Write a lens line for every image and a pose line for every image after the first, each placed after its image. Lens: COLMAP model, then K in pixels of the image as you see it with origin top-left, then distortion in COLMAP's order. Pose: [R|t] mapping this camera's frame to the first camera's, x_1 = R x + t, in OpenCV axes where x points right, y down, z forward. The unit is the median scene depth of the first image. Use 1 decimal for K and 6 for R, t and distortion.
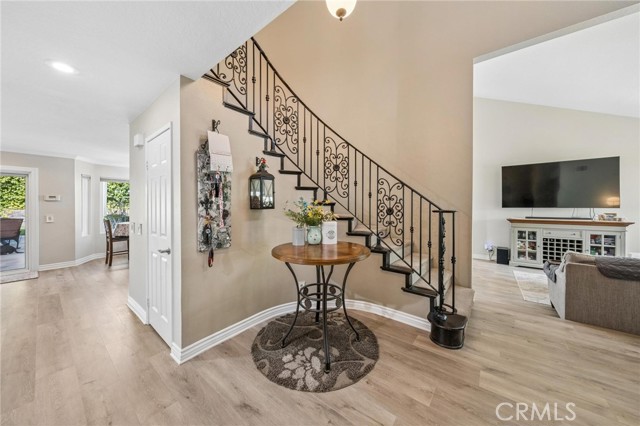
lens RADIAL K [[219.1, 0, 317.1], [0, 219.1, 206.9], [0, 0, 1]] dist [-0.009420, 0.000282]
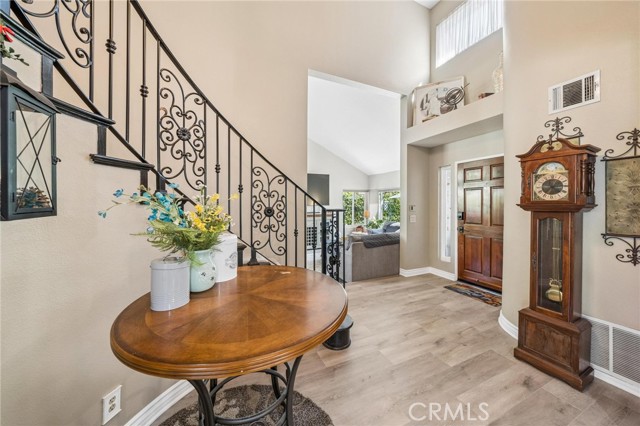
lens RADIAL K [[219.1, 0, 320.3], [0, 219.1, 205.5], [0, 0, 1]] dist [-0.009420, 0.000282]
pose [[0.460059, -0.005825, 0.887869, -0.256689], [0.000840, 0.999981, 0.006126, -0.006535], [-0.887888, -0.002073, 0.460055, 0.488707]]
